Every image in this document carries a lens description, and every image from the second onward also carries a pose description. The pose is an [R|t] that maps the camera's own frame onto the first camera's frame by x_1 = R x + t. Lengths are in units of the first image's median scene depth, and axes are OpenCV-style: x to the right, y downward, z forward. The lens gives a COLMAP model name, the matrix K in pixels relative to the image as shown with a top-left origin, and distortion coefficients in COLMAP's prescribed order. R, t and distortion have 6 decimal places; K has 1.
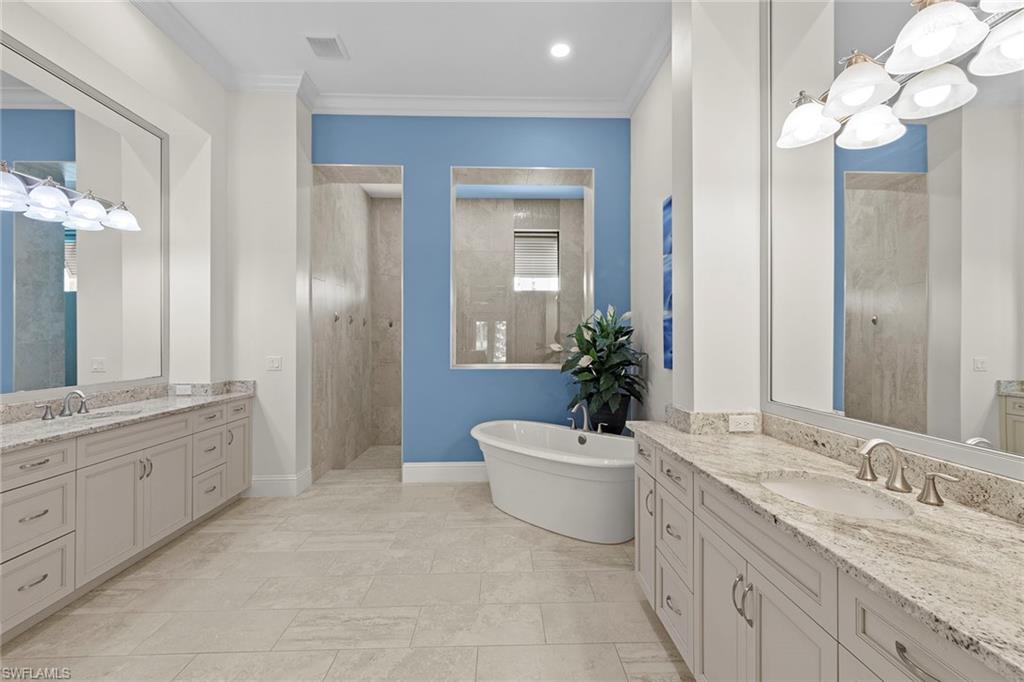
lens RADIAL K [[431.2, 0, 512.0], [0, 431.2, 338.2], [0, 0, 1]] dist [0.001268, 0.000033]
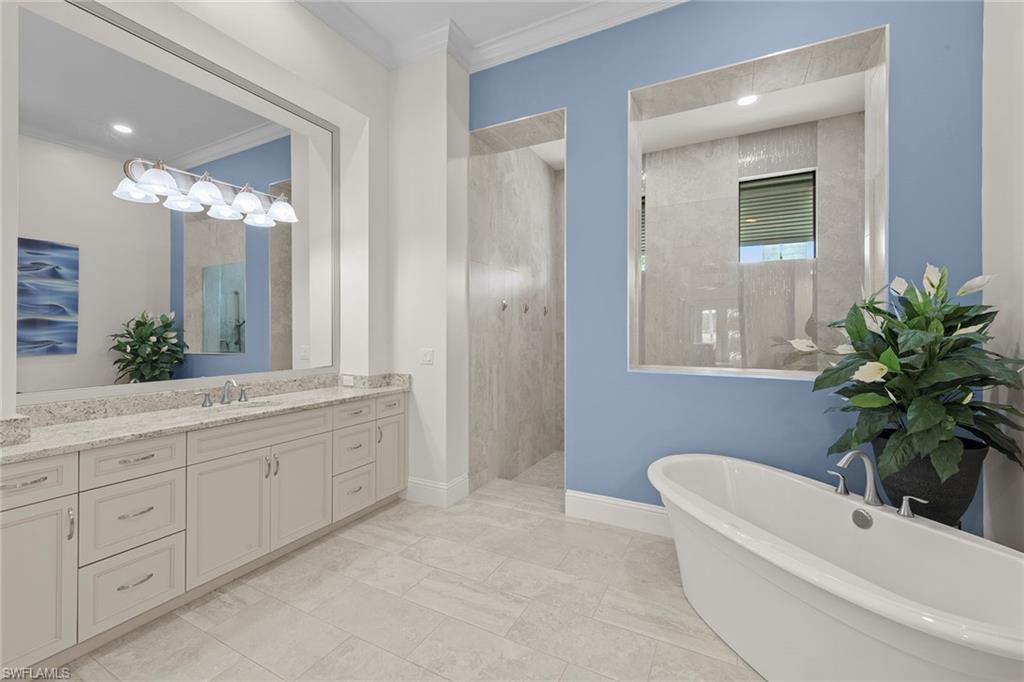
lens RADIAL K [[421.9, 0, 513.1], [0, 421.9, 328.7], [0, 0, 1]] dist [0.003489, 0.000123]
pose [[0.866846, 0.000606, -0.498576, 0.048180], [-0.001516, 0.999998, -0.001421, 0.000868], [0.498574, 0.001988, 0.866845, 0.323464]]
